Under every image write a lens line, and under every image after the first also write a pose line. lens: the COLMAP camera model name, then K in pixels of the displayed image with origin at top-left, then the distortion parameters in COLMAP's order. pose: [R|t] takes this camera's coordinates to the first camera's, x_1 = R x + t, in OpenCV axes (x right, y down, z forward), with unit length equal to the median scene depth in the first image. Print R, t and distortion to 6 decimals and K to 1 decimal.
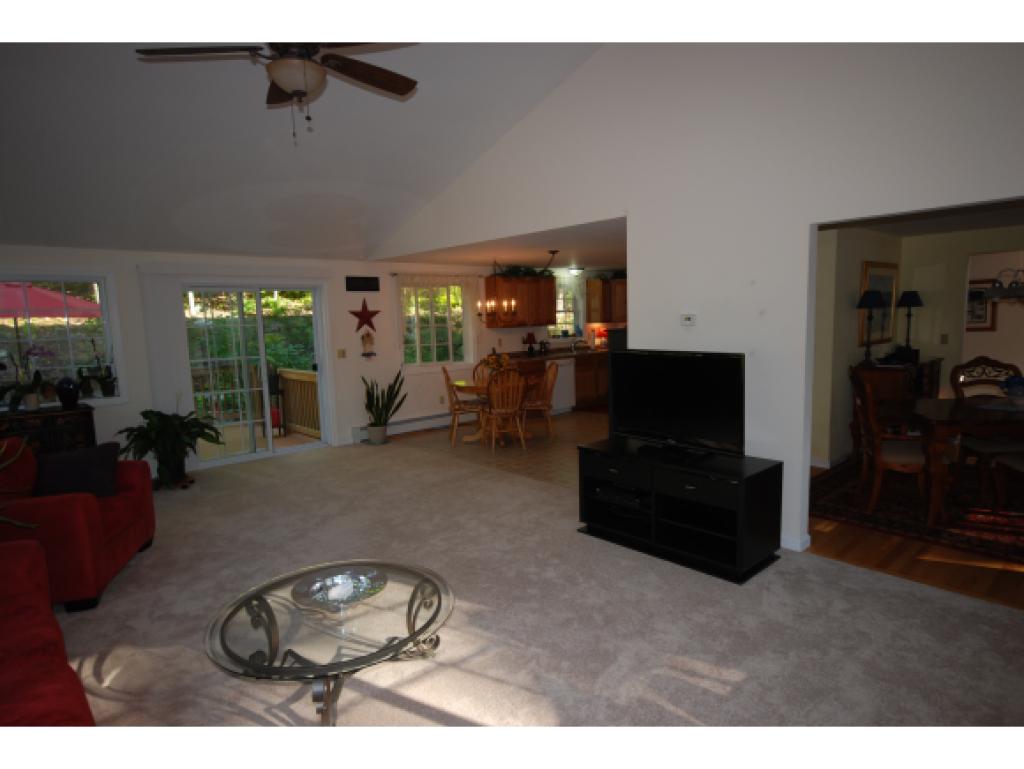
lens RADIAL K [[600.3, 0, 515.2], [0, 600.3, 384.8], [0, 0, 1]] dist [0.016966, 0.005600]
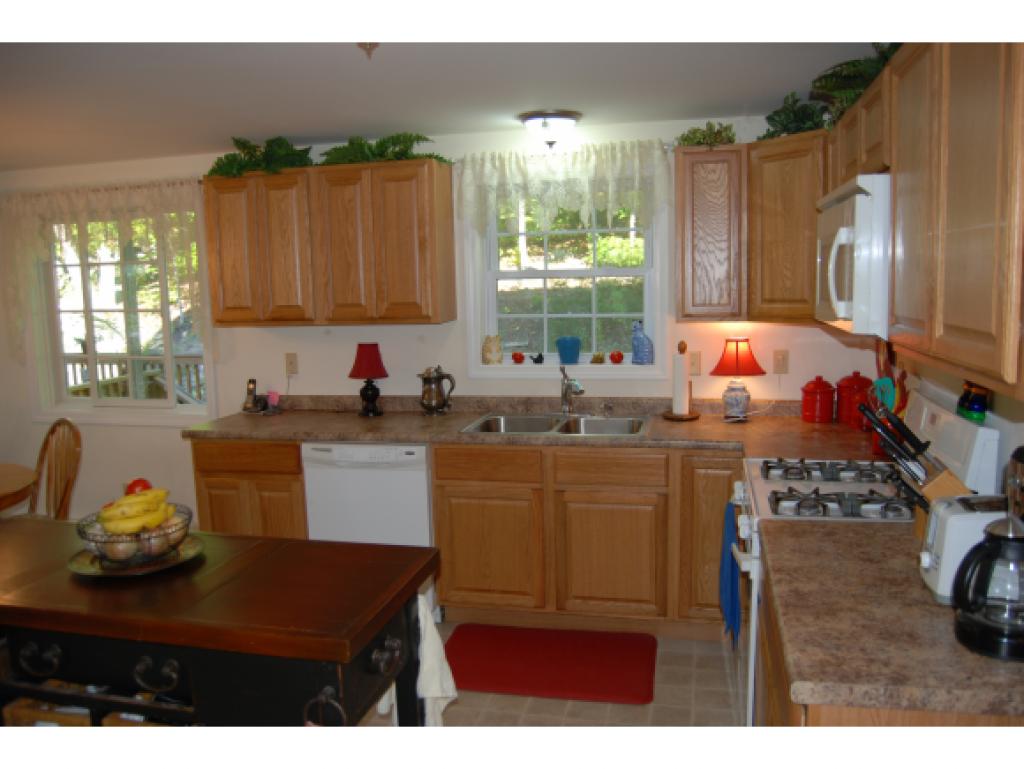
lens RADIAL K [[808.4, 0, 517.0], [0, 808.4, 382.8], [0, 0, 1]] dist [-0.085531, 0.026221]
pose [[0.565149, 0.121197, -0.816038, 0.578970], [-0.088588, 0.992346, 0.086030, -0.149922], [0.820219, 0.023672, 0.571560, 1.126859]]
